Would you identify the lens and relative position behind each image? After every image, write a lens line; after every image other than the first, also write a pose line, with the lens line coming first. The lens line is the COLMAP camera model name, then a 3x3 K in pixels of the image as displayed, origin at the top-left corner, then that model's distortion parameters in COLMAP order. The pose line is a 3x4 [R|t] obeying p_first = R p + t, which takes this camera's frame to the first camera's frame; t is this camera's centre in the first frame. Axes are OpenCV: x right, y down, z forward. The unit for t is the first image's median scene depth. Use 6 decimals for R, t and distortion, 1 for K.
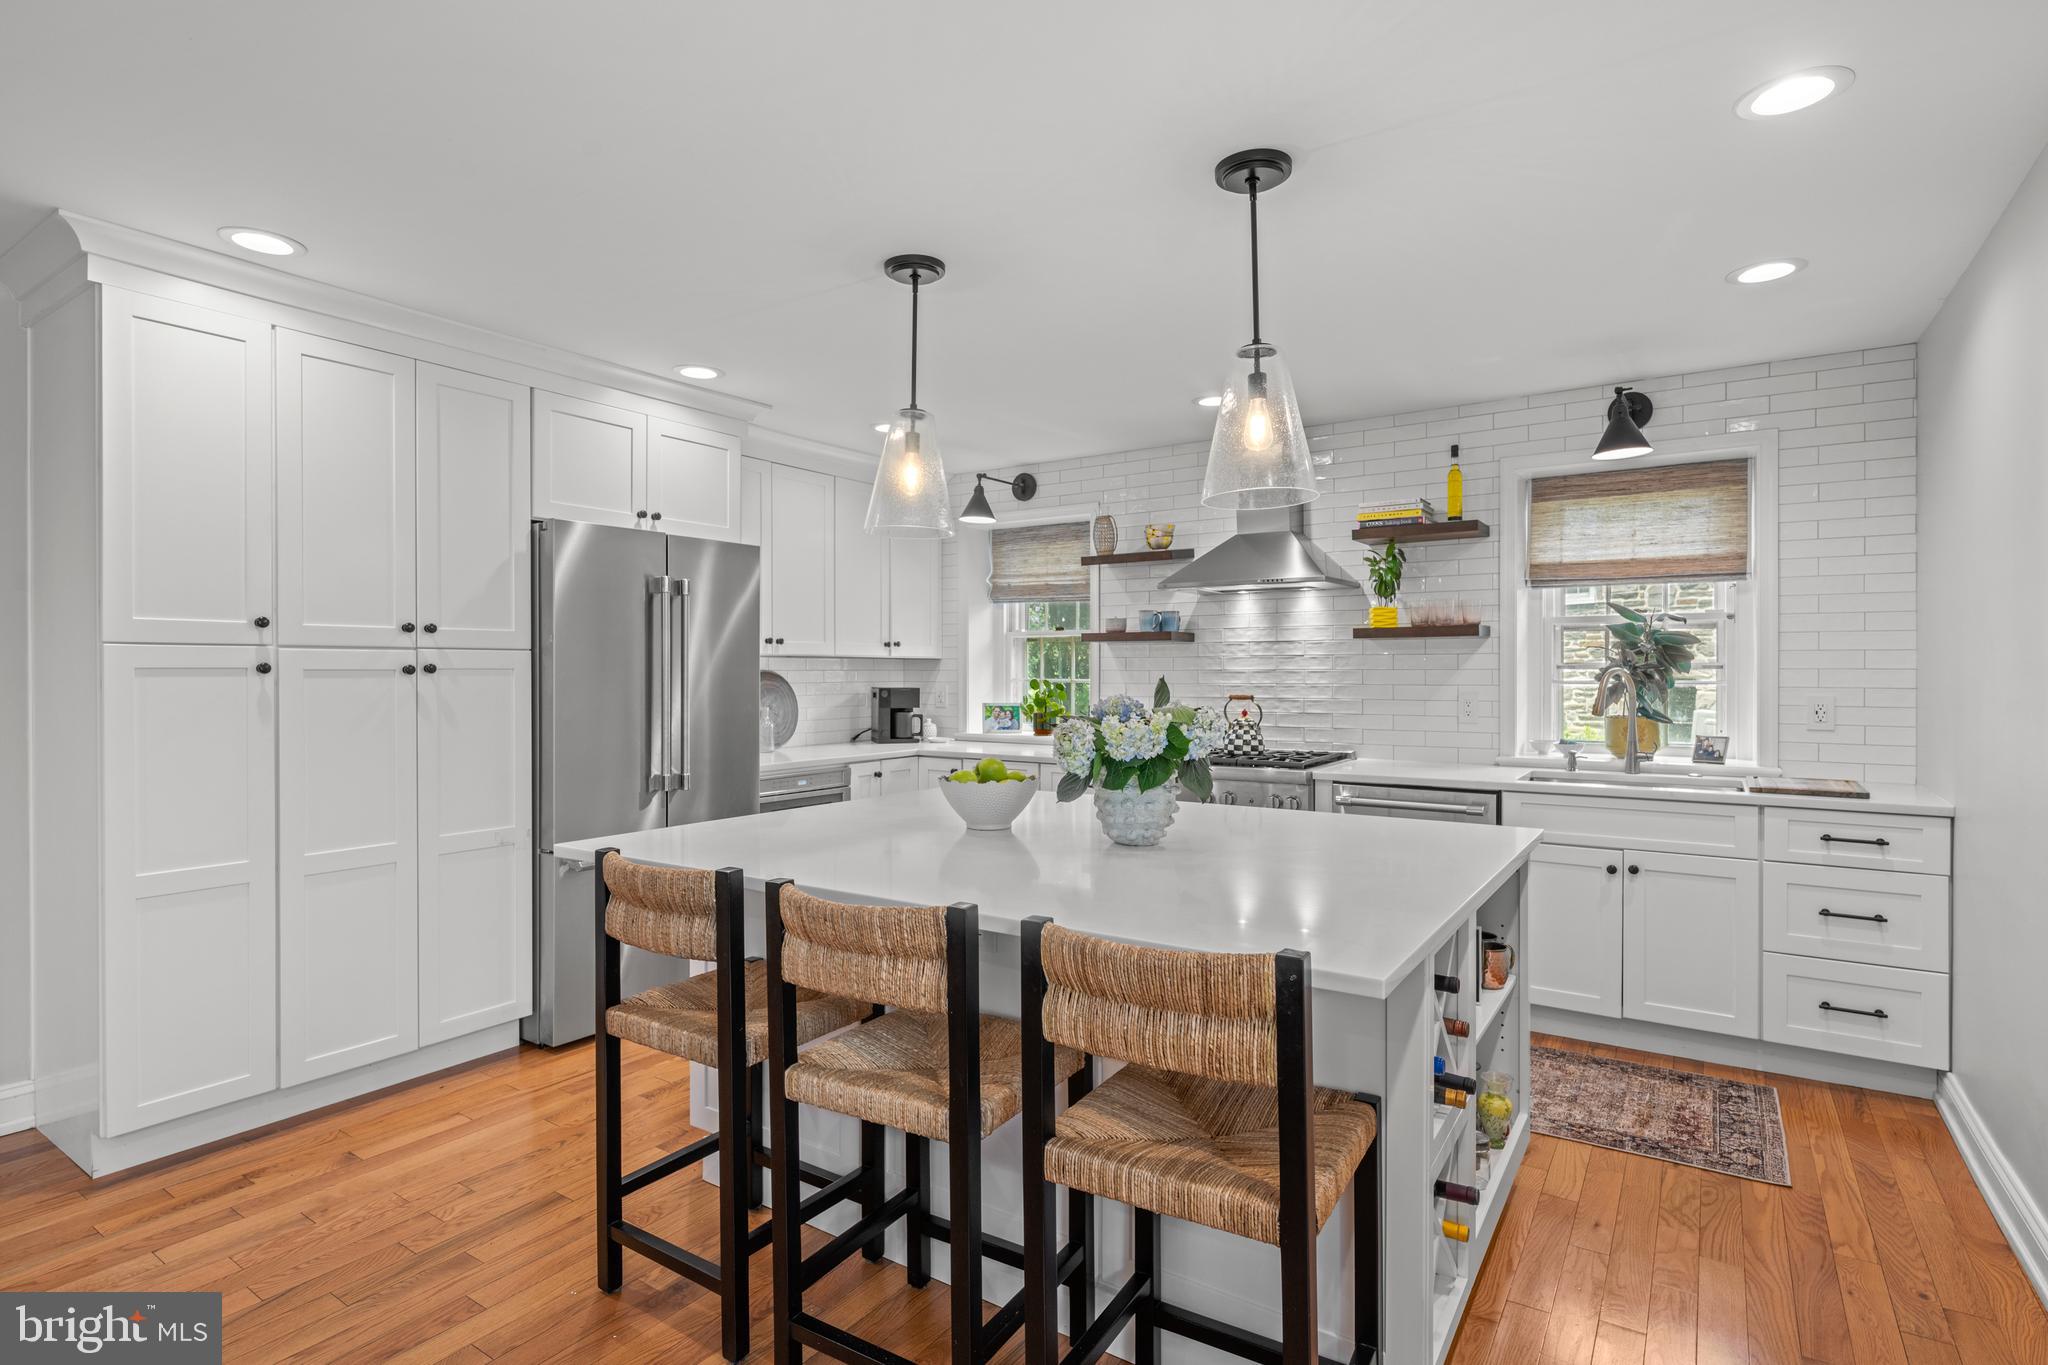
lens RADIAL K [[1025.1, 0, 1019.5], [0, 1025.1, 673.8], [0, 0, 1]] dist [0.000370, 0.000181]
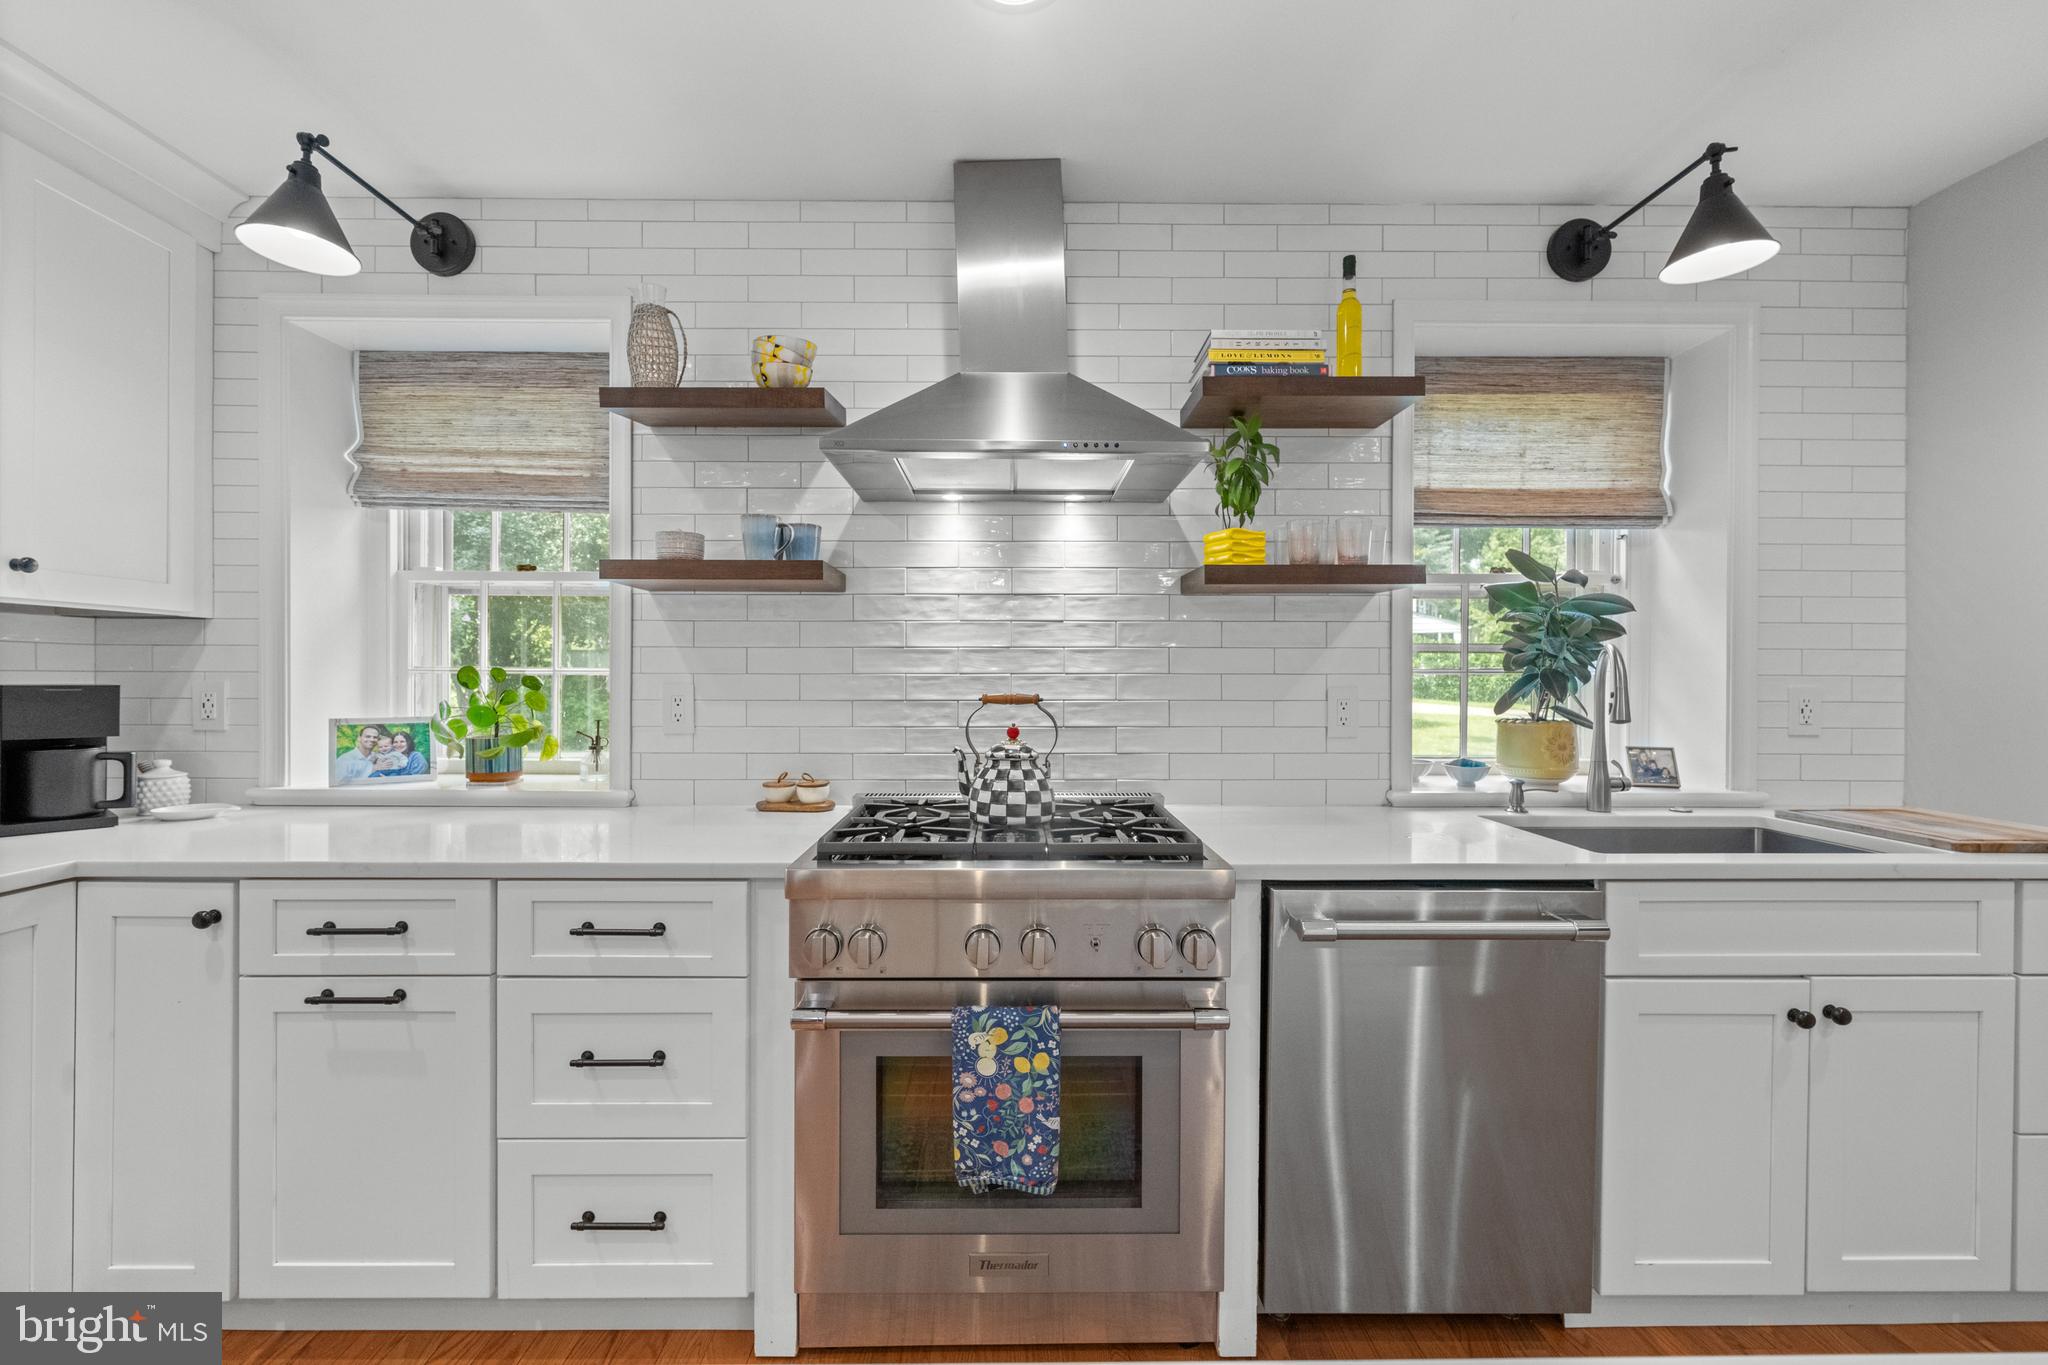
lens RADIAL K [[845.7, 0, 1012.1], [0, 845.7, 680.0], [0, 0, 1]] dist [-0.002775, 0.000203]
pose [[0.823273, 0.001145, 0.567645, 0.000014], [-0.001421, 0.999999, 0.000045, 0.012930], [-0.567644, -0.000844, 0.823273, 0.615686]]
